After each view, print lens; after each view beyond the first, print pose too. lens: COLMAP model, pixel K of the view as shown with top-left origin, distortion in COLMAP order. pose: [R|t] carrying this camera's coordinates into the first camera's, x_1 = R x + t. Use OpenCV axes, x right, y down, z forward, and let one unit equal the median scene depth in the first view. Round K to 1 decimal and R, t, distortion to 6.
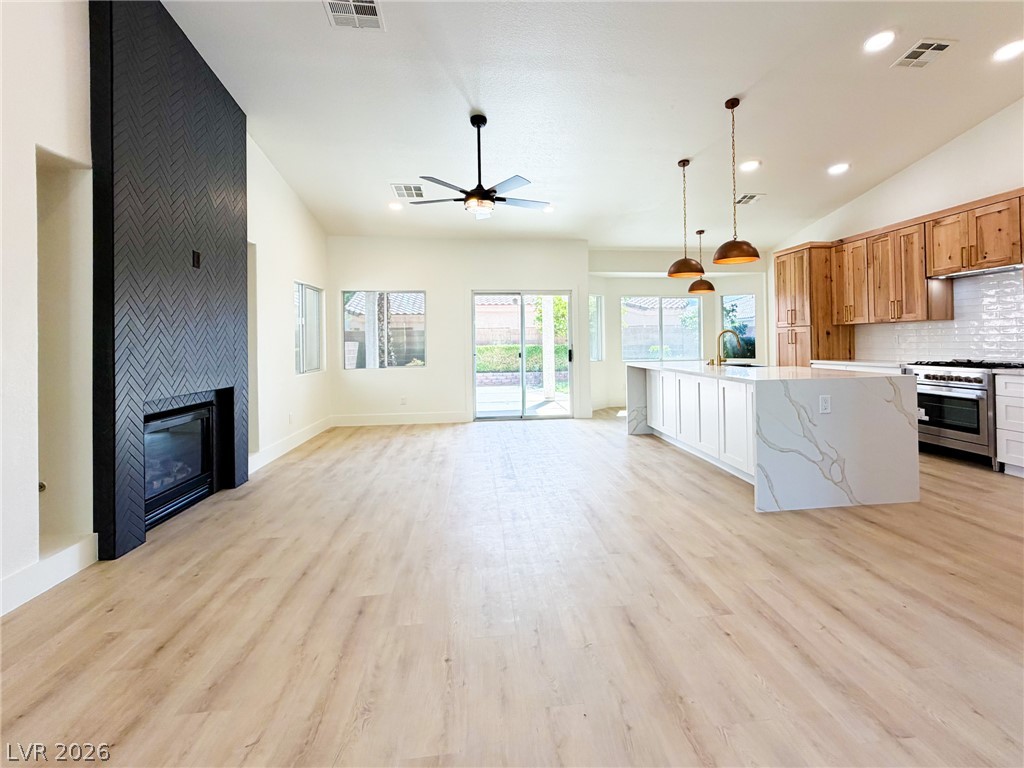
lens RADIAL K [[414.4, 0, 513.3], [0, 414.4, 379.7], [0, 0, 1]] dist [0.001570, -0.000138]
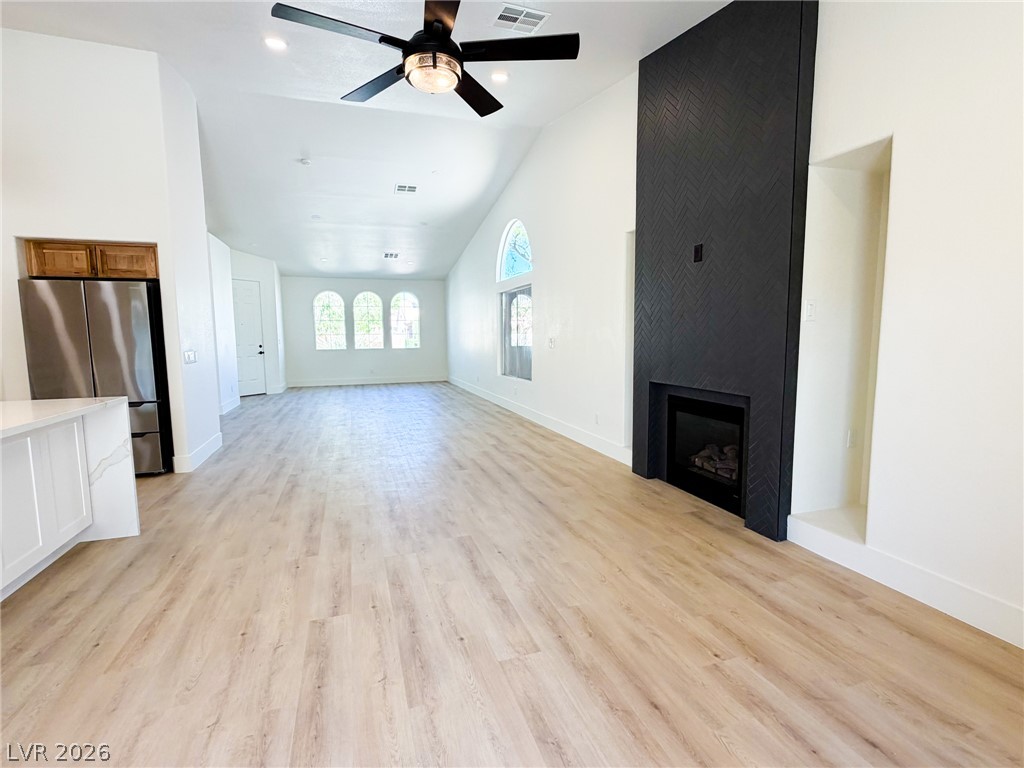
lens RADIAL K [[474.7, 0, 512.0], [0, 474.7, 389.3], [0, 0, 1]] dist [0.001204, 0.000078]
pose [[-0.968783, 0.054815, -0.241773, -0.029083], [0.003289, 0.978005, 0.208555, -0.333366], [0.247887, 0.201250, -0.947655, 2.900781]]
